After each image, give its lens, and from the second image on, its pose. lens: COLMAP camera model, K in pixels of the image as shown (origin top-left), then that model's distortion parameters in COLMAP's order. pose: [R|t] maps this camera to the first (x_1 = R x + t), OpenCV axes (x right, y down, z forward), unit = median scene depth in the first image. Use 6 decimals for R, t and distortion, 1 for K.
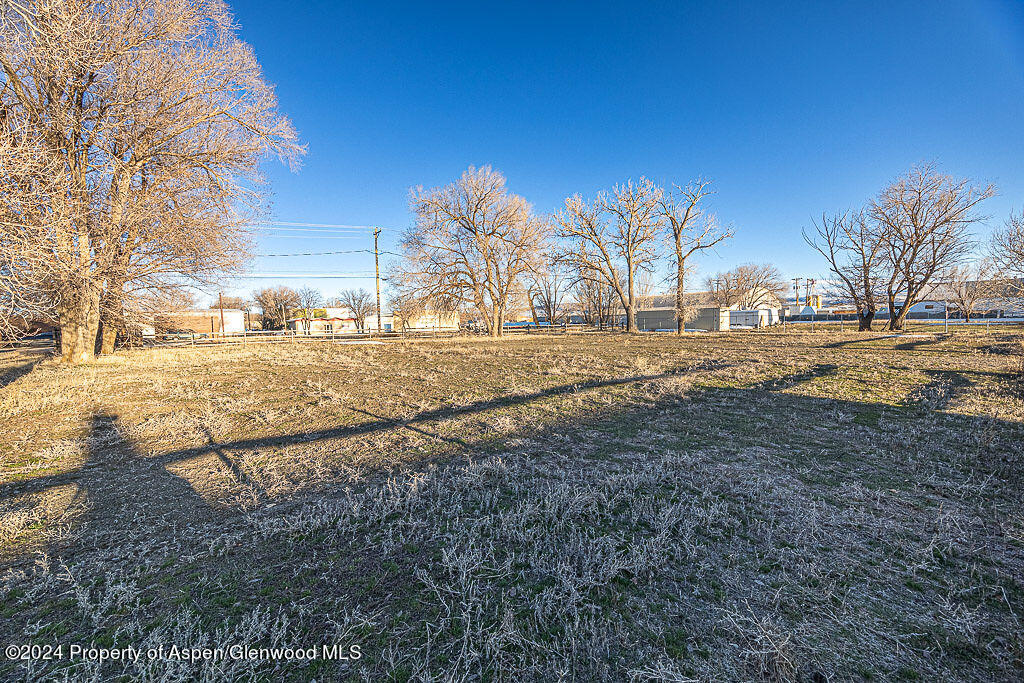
lens RADIAL K [[402.6, 0, 512.5], [0, 402.6, 342.4], [0, 0, 1]] dist [-0.008226, -0.000712]
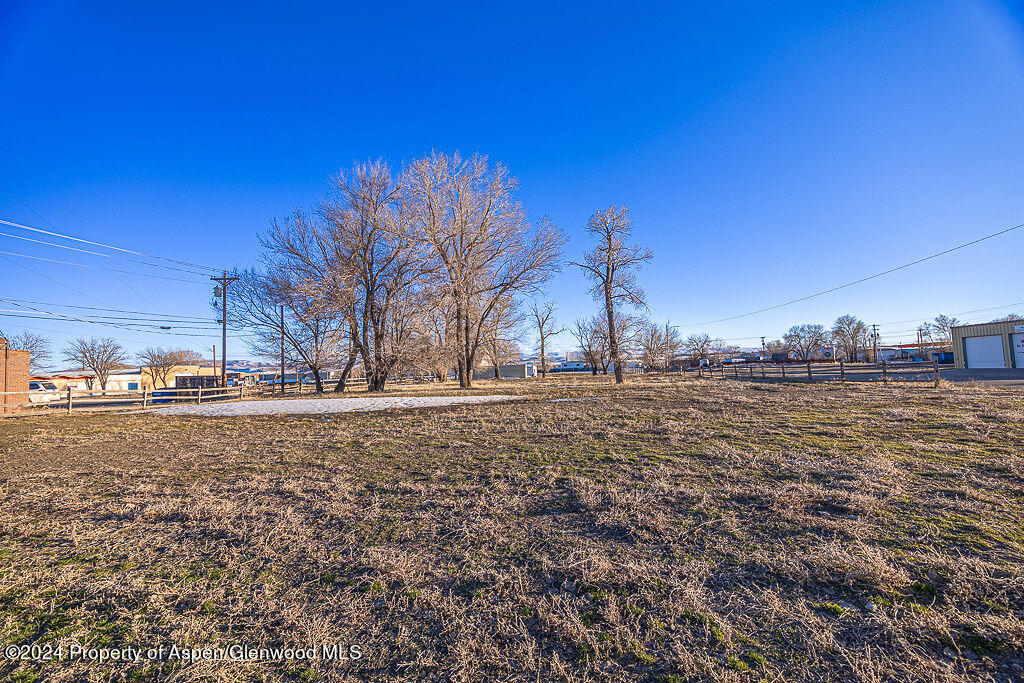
lens RADIAL K [[402.6, 0, 515.8], [0, 402.6, 342.1], [0, 0, 1]] dist [-0.008226, -0.000712]
pose [[0.704113, 0.048161, 0.708453, -0.922037], [0.055991, 0.990825, -0.123005, 0.032236], [-0.707877, 0.126277, 0.694956, -0.216911]]
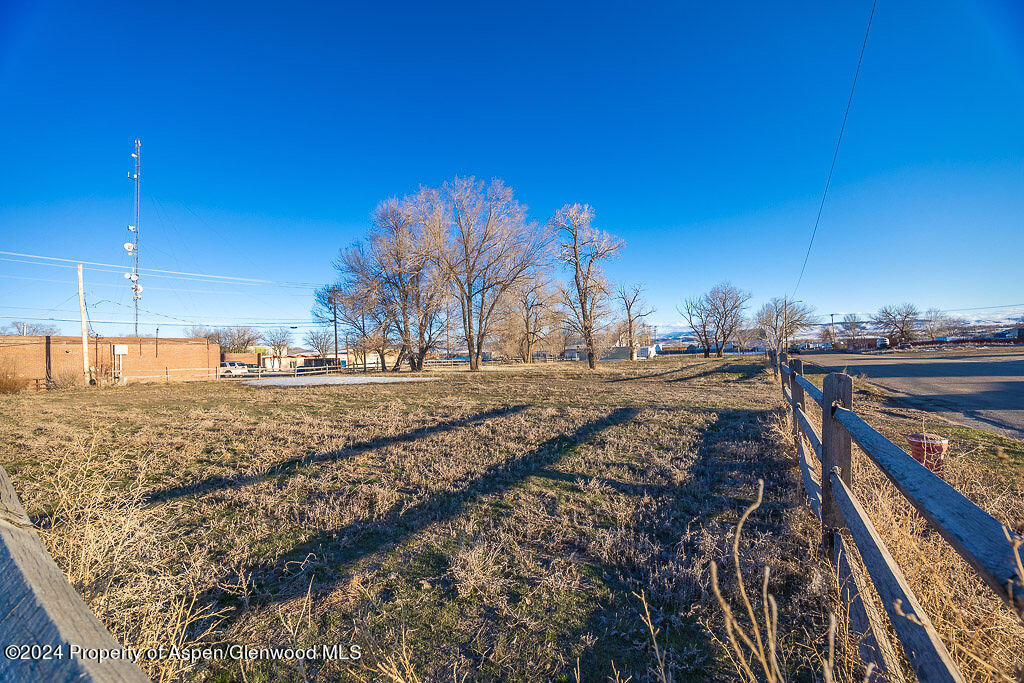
lens RADIAL K [[402.6, 0, 521.2], [0, 402.6, 342.7], [0, 0, 1]] dist [-0.008226, -0.000712]
pose [[0.936965, 0.002689, 0.349412, -0.655361], [0.029915, 0.995682, -0.087882, 0.041246], [-0.348140, 0.092795, 0.932838, -0.527550]]
